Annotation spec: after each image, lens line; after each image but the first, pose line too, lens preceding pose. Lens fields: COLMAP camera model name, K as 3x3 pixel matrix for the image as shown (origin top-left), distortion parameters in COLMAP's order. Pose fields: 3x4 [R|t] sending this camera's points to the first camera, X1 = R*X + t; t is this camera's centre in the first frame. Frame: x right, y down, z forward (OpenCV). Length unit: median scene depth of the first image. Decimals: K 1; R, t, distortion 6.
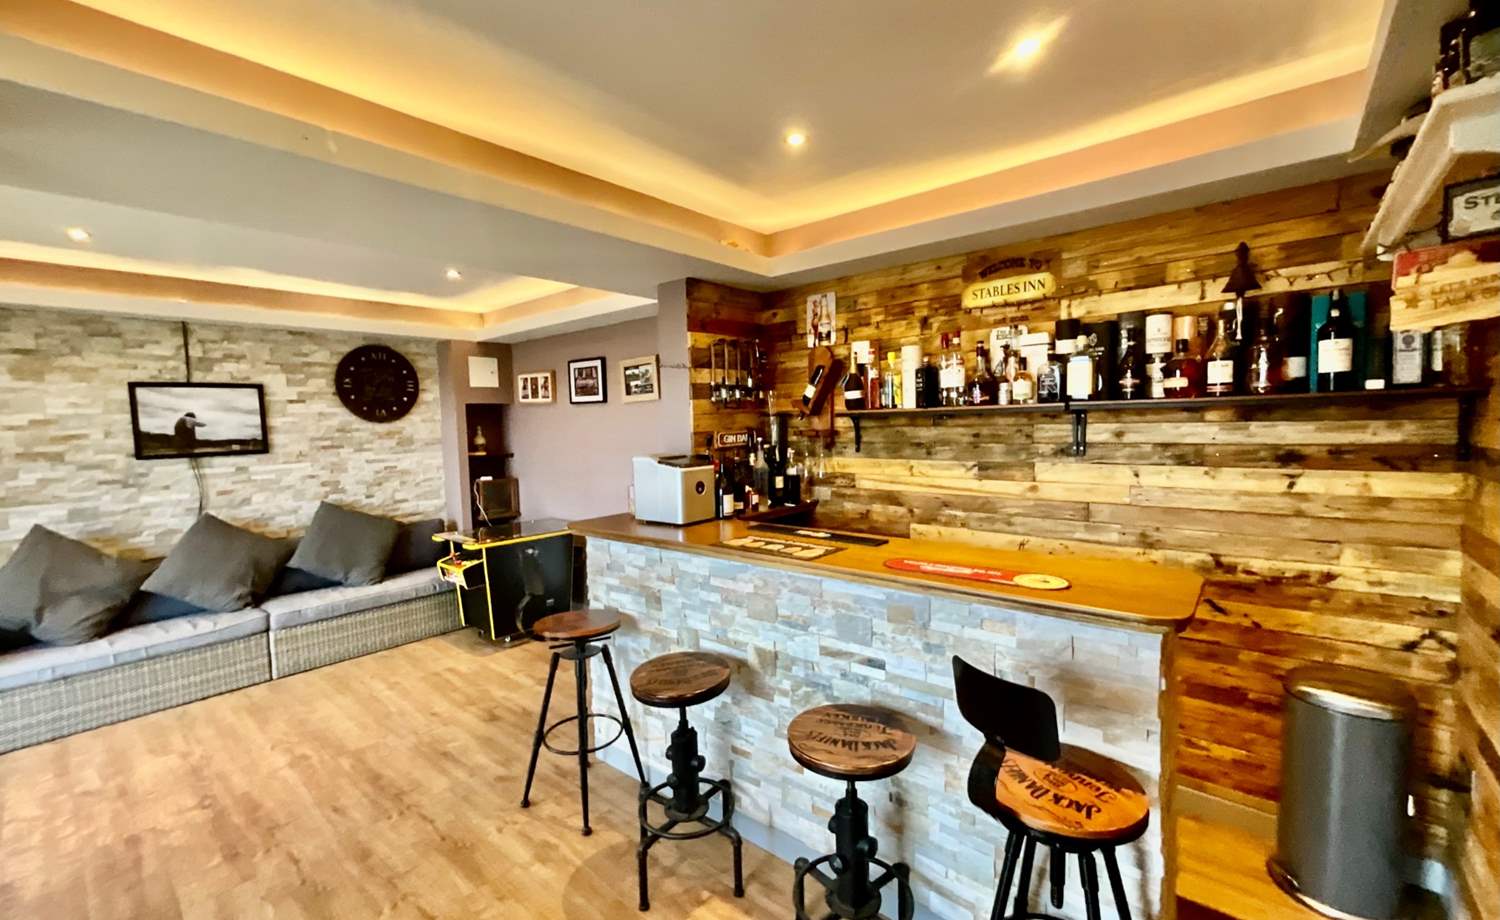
lens RADIAL K [[617.0, 0, 746.8], [0, 617.0, 461.2], [0, 0, 1]] dist [-0.004194, -0.000177]
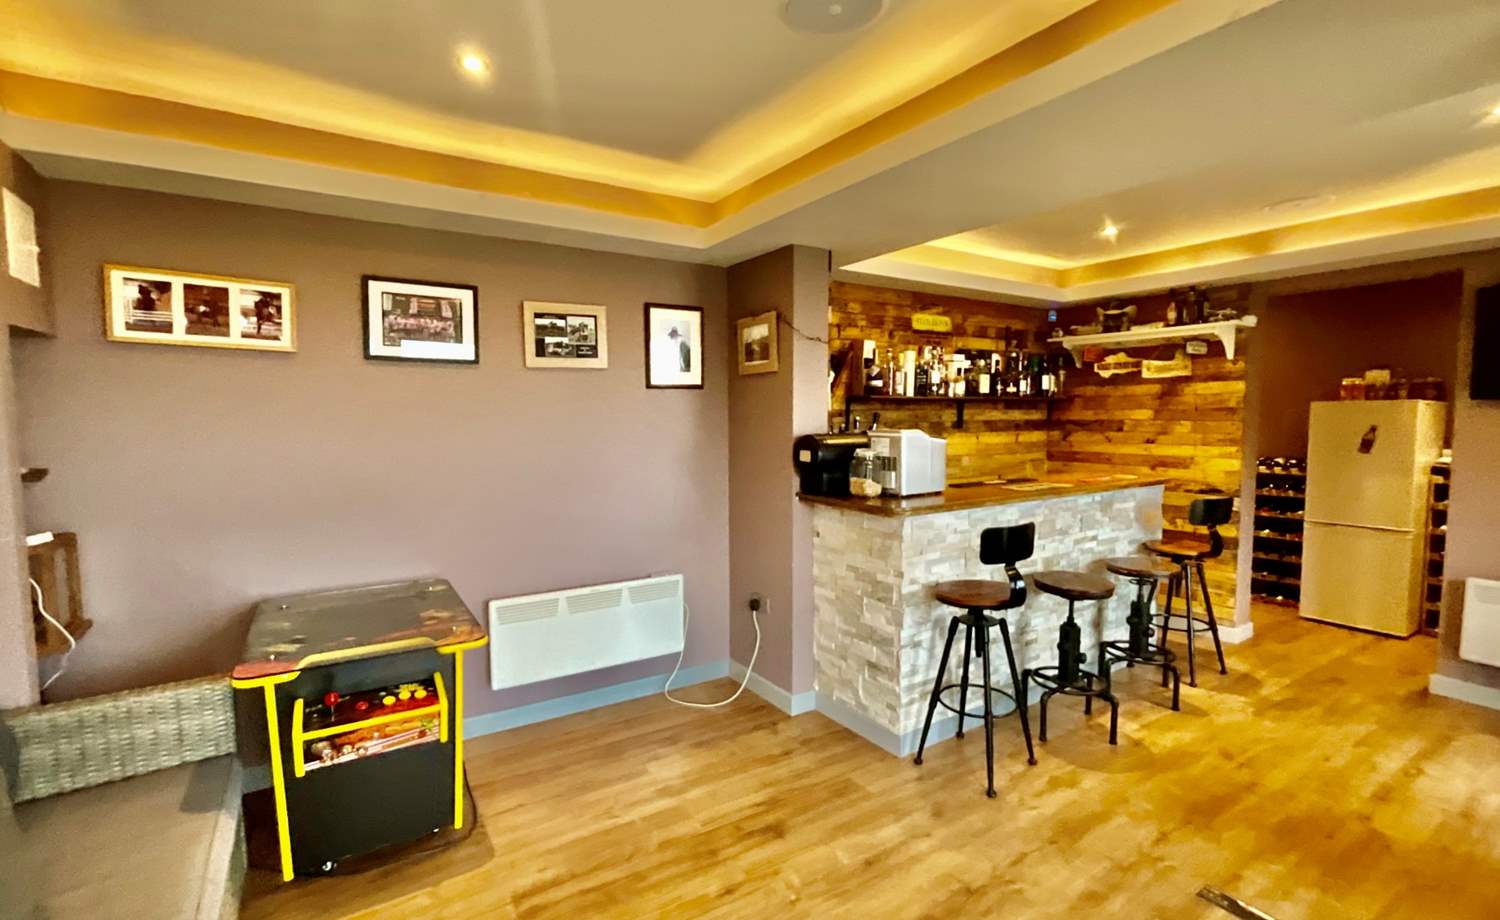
lens RADIAL K [[676.1, 0, 750.0], [0, 676.1, 460.0], [0, 0, 1]] dist [-0.003064, -0.000160]
pose [[0.277794, -0.045101, 0.959581, -1.178747], [0.058545, 0.997835, 0.029950, -0.009116], [-0.958855, 0.047859, 0.279833, 0.849787]]
